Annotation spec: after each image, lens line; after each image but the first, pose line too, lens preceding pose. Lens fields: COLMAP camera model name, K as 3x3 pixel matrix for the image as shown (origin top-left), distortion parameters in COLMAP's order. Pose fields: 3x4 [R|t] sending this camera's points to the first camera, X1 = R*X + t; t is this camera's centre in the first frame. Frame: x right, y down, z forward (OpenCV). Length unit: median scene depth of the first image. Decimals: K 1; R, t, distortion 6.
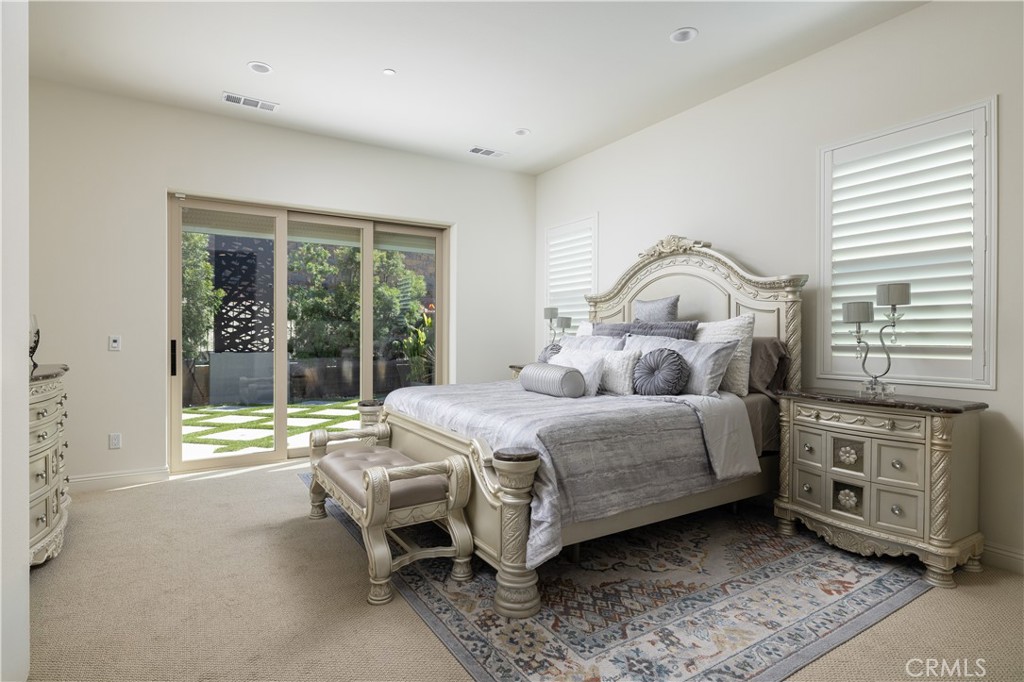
lens RADIAL K [[523.8, 0, 511.6], [0, 523.8, 335.5], [0, 0, 1]] dist [0.003126, 0.000508]
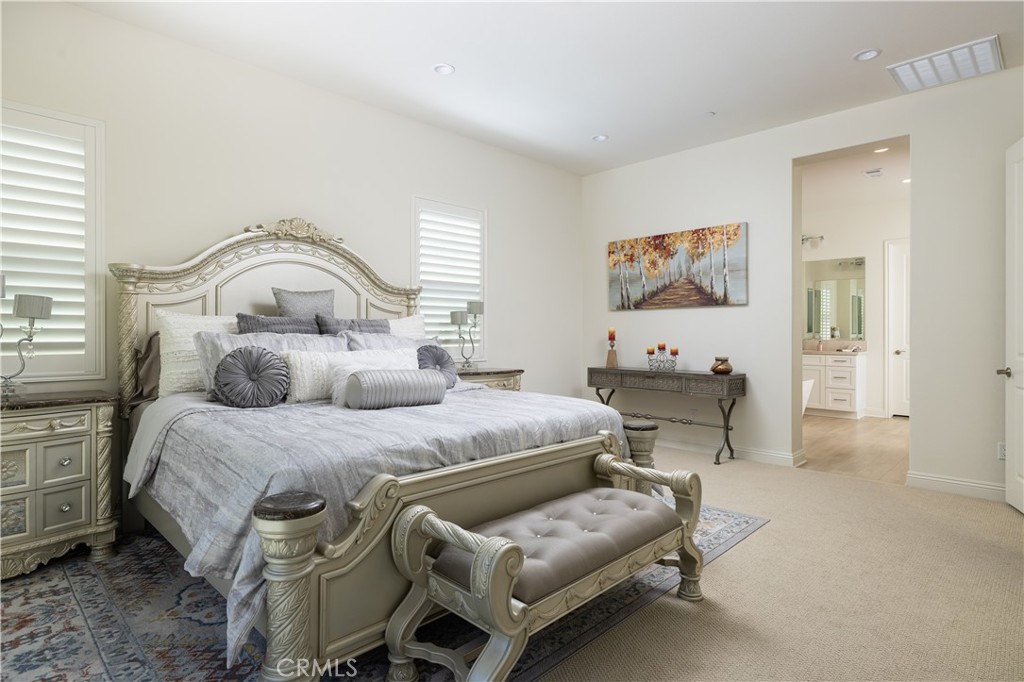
lens RADIAL K [[428.3, 0, 511.6], [0, 428.3, 342.5], [0, 0, 1]] dist [-0.000957, -0.000041]
pose [[-0.104713, -0.026674, 0.994145, -0.422983], [0.000576, 0.999638, 0.026882, -0.003425], [-0.994502, 0.003388, -0.104659, 0.688698]]
